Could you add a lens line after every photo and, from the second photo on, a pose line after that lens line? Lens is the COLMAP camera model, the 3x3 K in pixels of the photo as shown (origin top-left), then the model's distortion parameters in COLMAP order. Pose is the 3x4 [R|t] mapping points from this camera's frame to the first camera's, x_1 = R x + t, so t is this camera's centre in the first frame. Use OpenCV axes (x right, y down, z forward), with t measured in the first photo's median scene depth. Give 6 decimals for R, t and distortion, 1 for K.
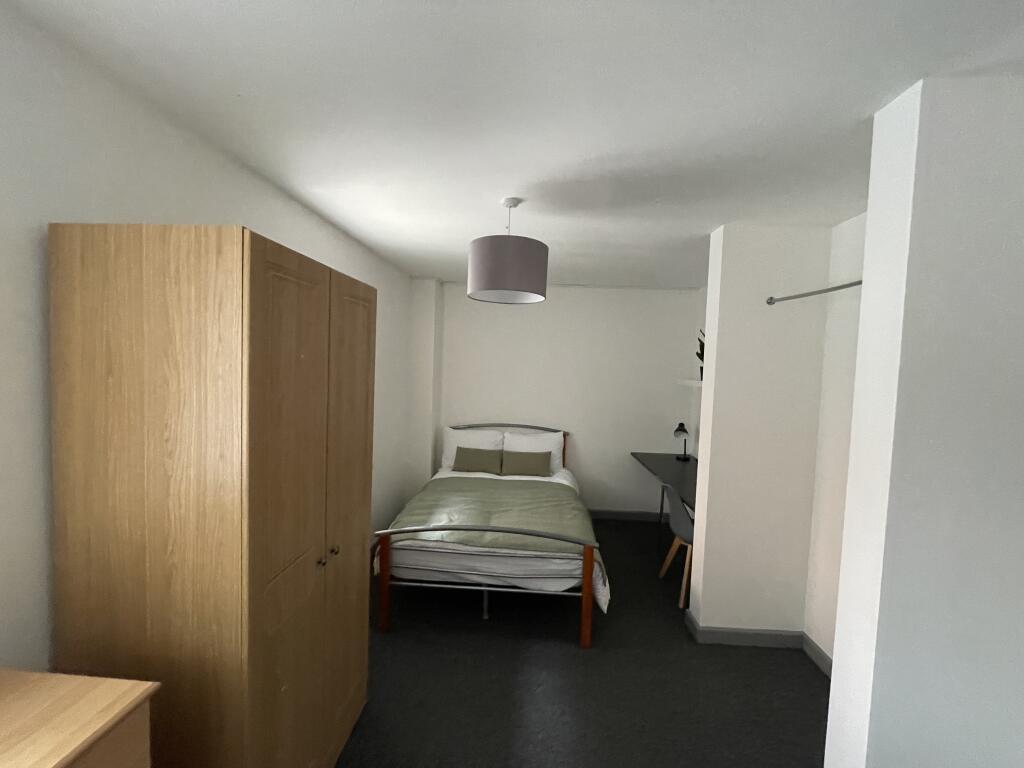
lens RADIAL K [[413.9, 0, 512.6], [0, 413.9, 381.0], [0, 0, 1]] dist [0.000182, -0.000198]
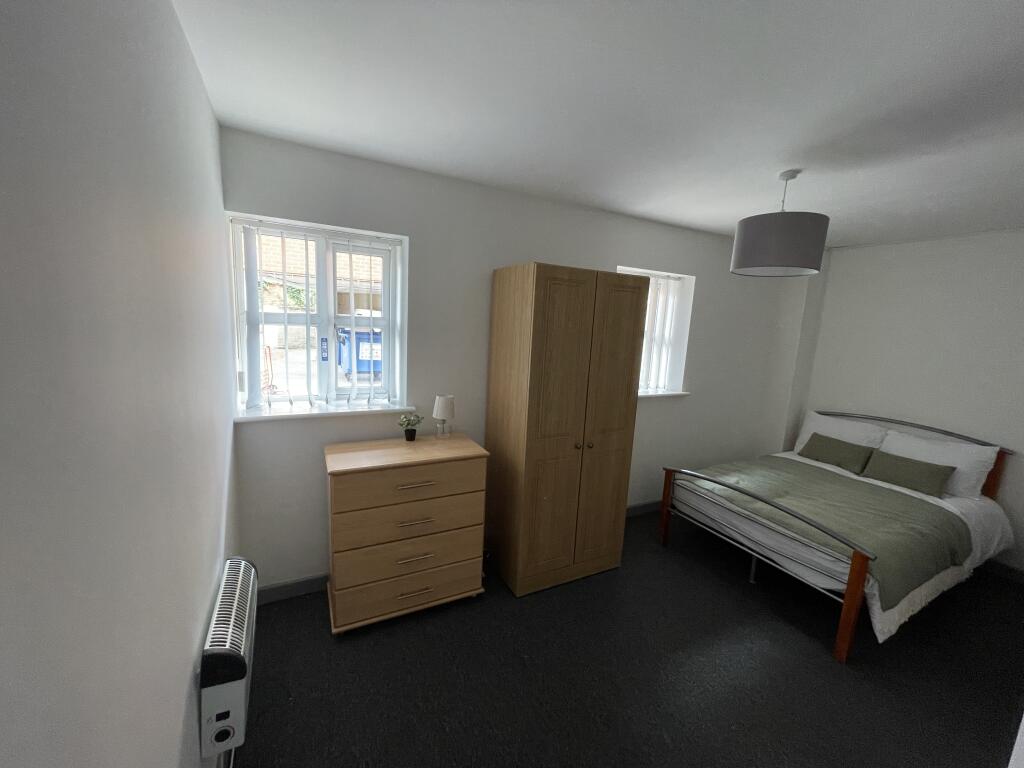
lens RADIAL K [[413.9, 0, 512.6], [0, 413.9, 381.0], [0, 0, 1]] dist [0.000182, -0.000198]
pose [[0.509575, 0.121905, -0.851747, 0.435704], [-0.074445, 0.992447, 0.097504, 0.010872], [0.857199, 0.013723, 0.514802, -0.060236]]
